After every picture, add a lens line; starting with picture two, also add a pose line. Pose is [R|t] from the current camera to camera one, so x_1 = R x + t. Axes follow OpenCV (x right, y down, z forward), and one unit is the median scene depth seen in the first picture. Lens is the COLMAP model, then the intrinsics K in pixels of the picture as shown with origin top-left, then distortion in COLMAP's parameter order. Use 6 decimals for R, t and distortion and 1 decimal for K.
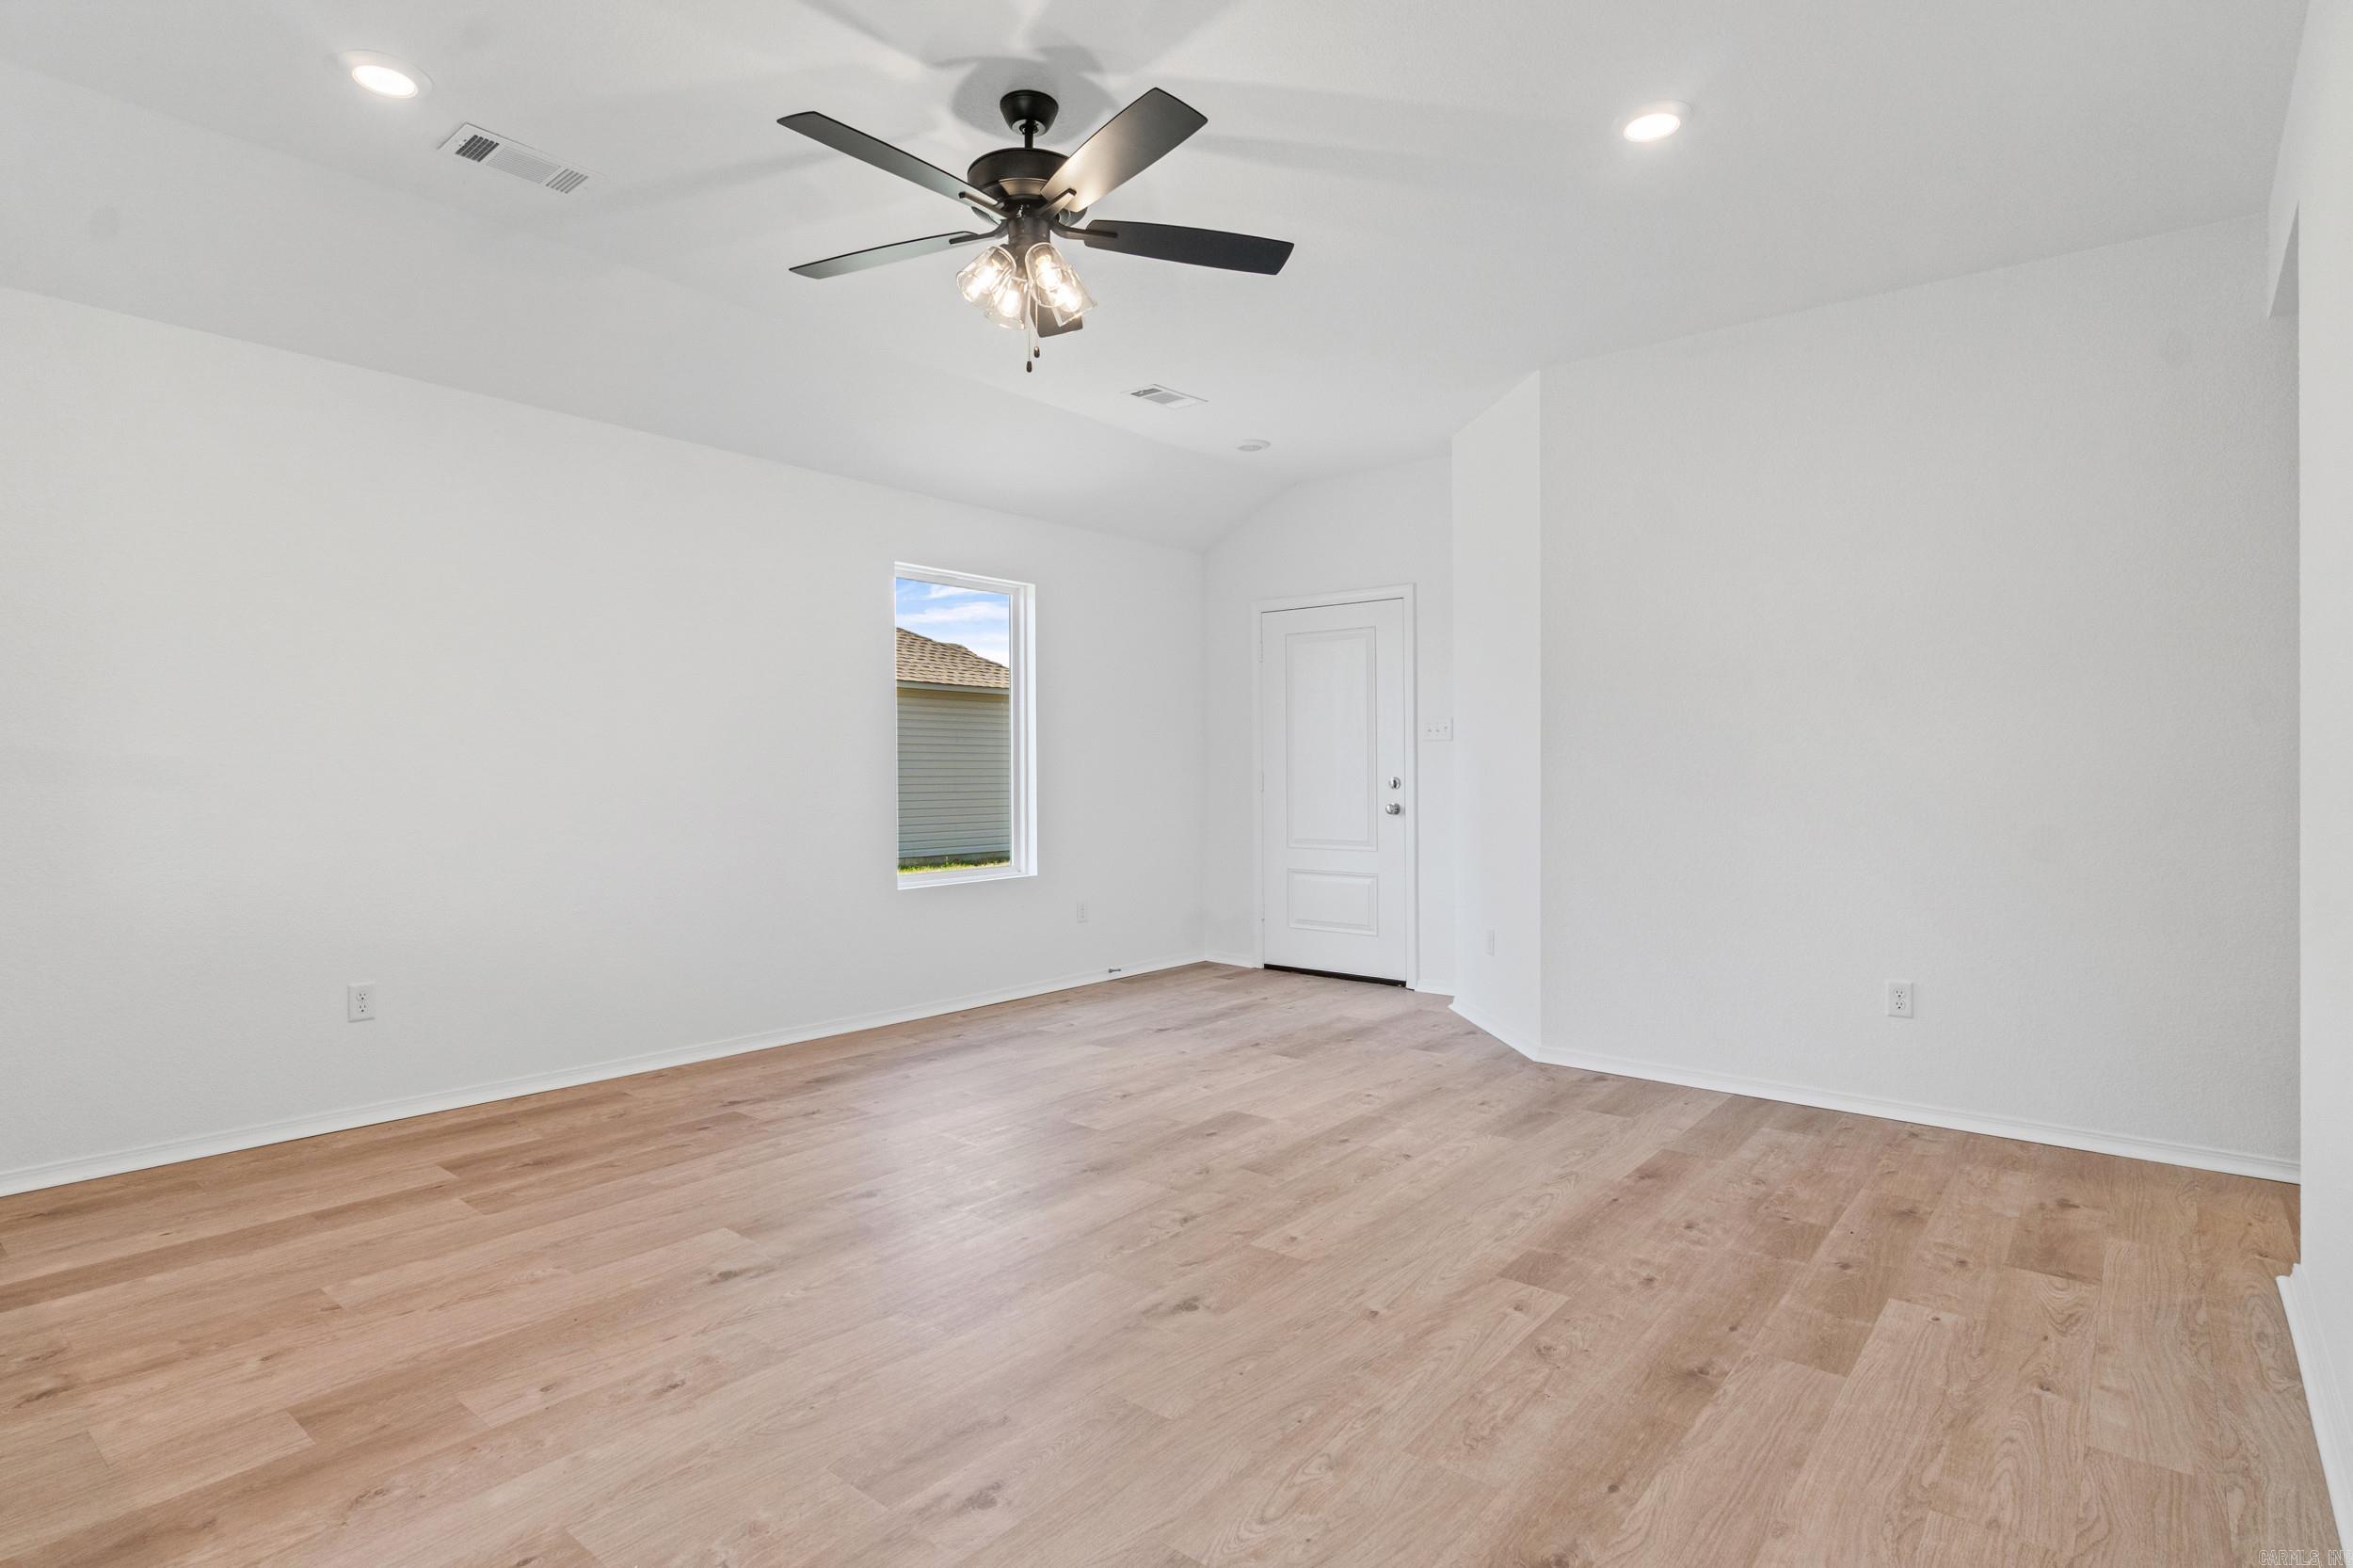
lens RADIAL K [[1188.1, 0, 1142.0], [0, 1188.1, 774.6], [0, 0, 1]] dist [-0.005103, 0.001337]
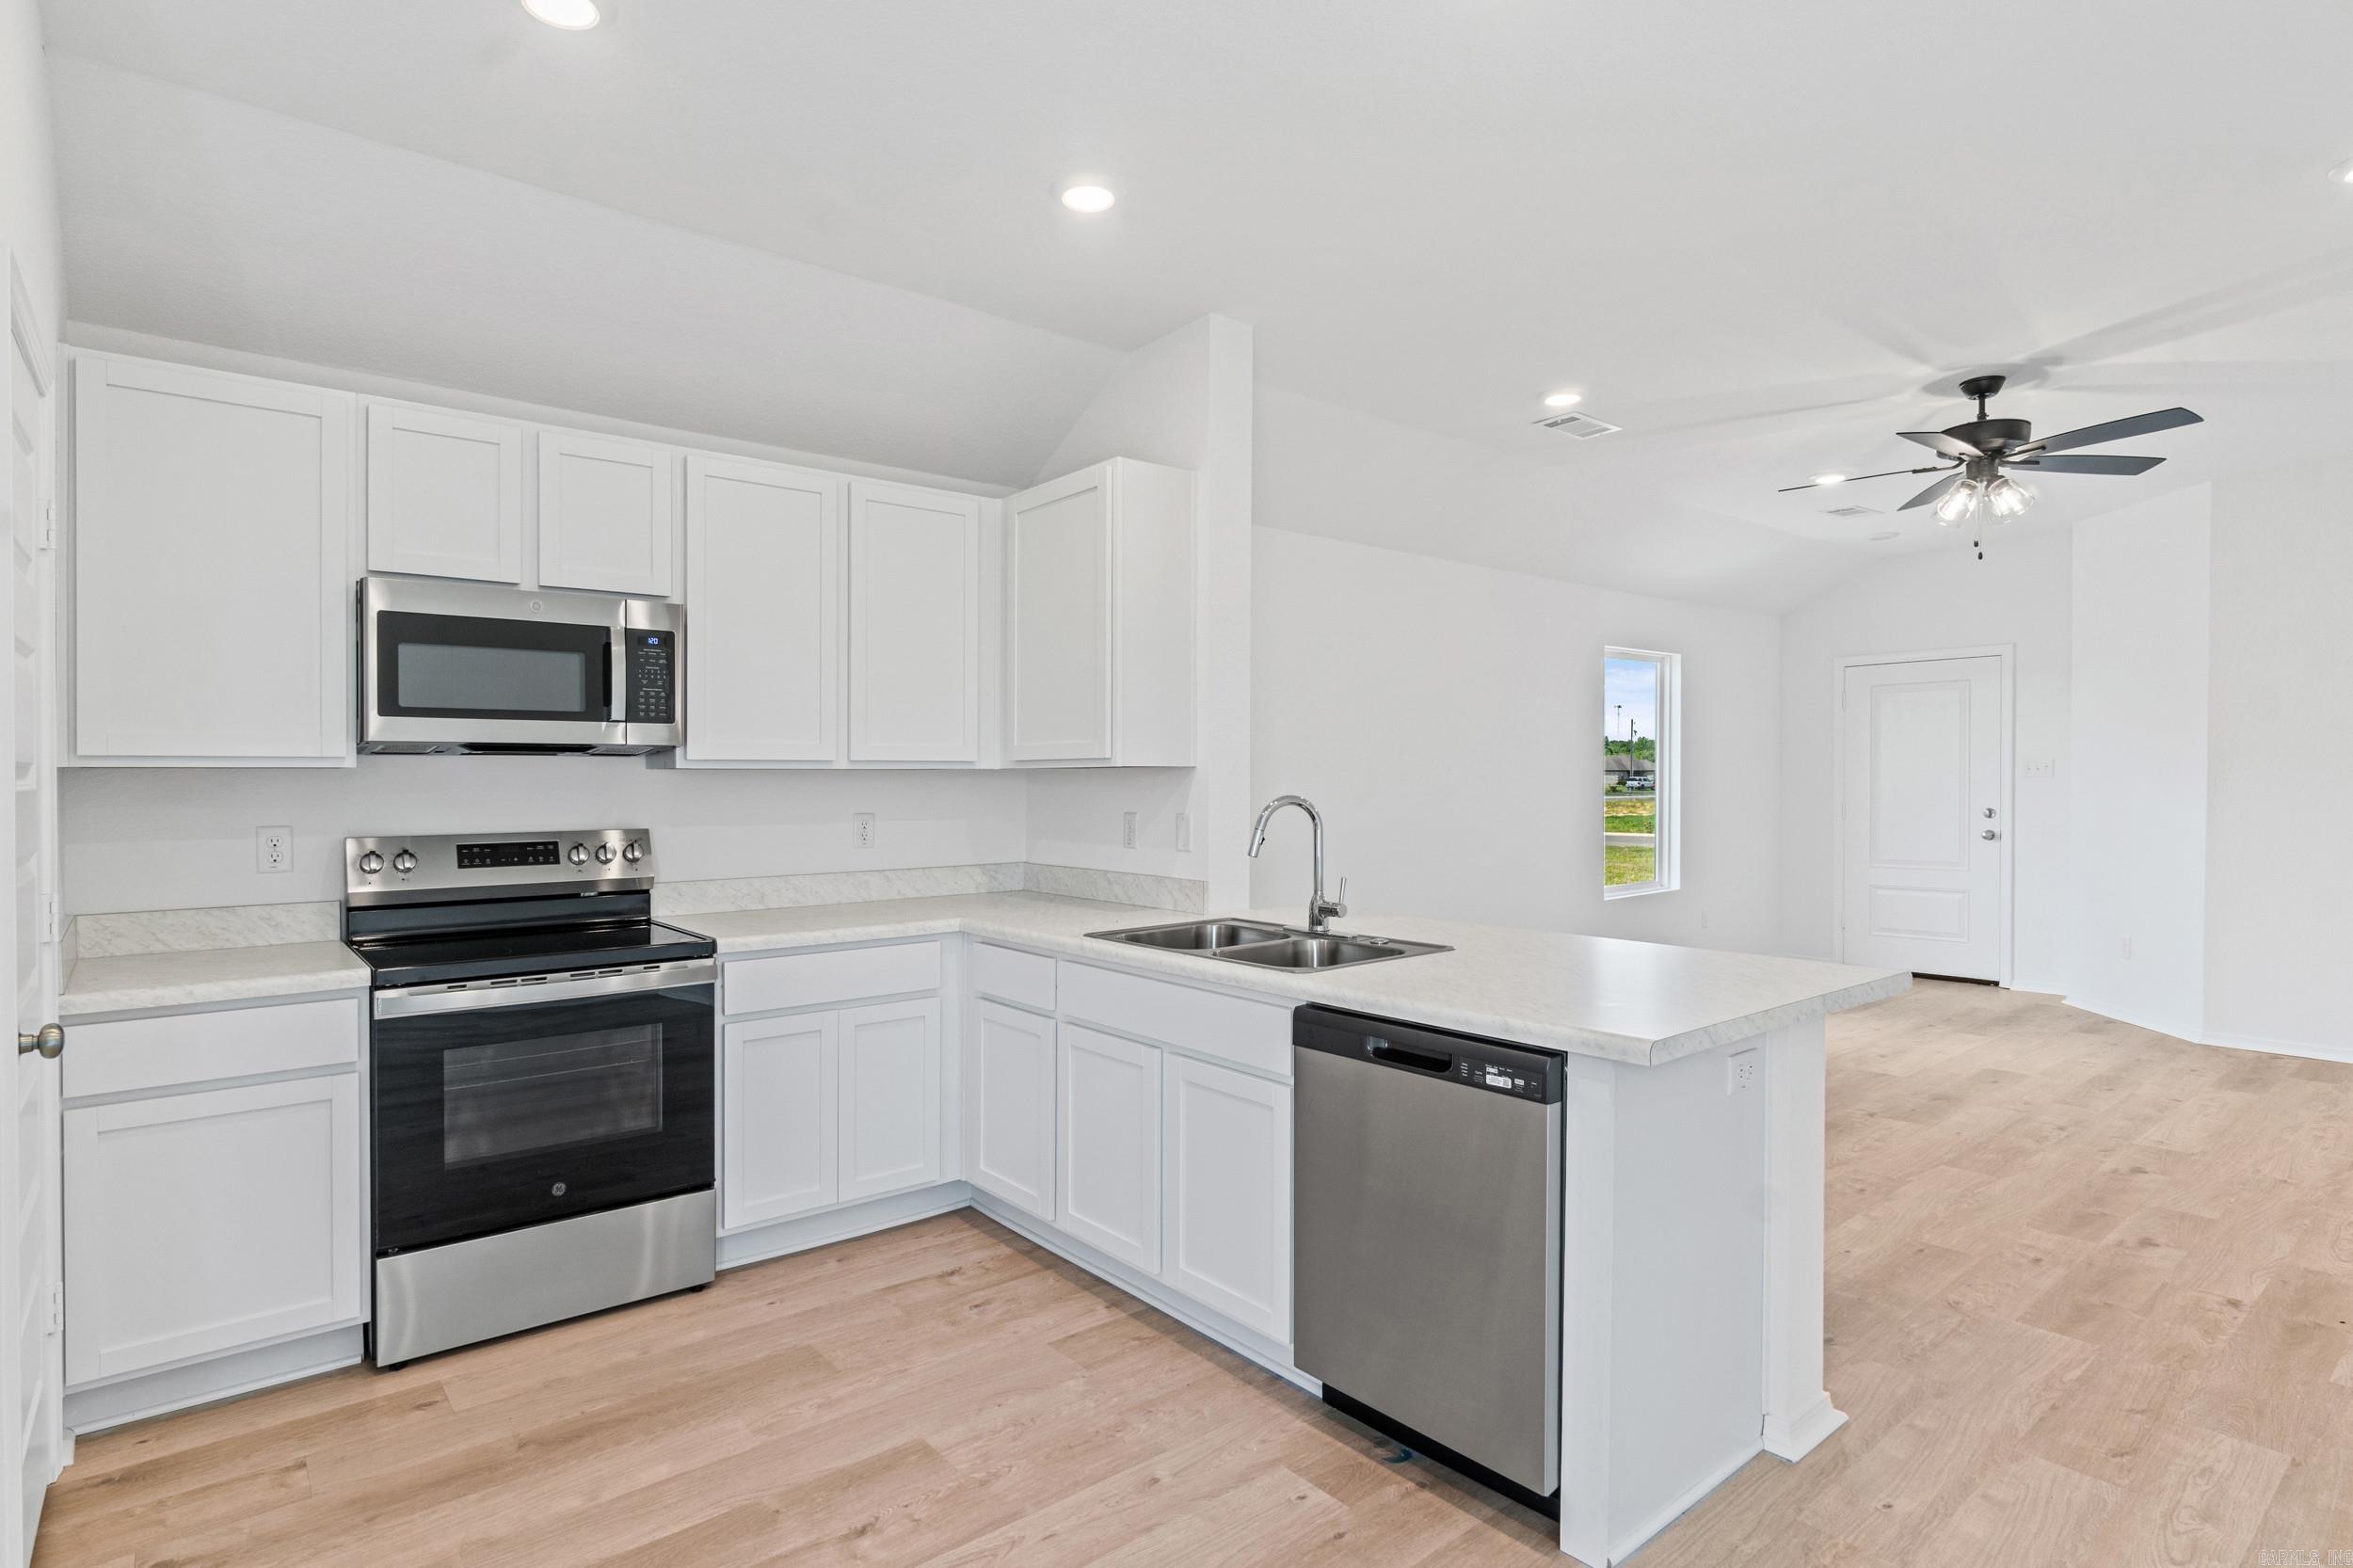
lens RADIAL K [[1189.4, 0, 1169.7], [0, 1189.4, 809.6], [0, 0, 1]] dist [-0.000088, 0.001316]
pose [[0.983754, -0.004660, -0.179460, -0.684559], [0.008586, 0.999740, 0.021108, -0.051657], [0.179315, -0.022306, 0.983539, -0.552724]]
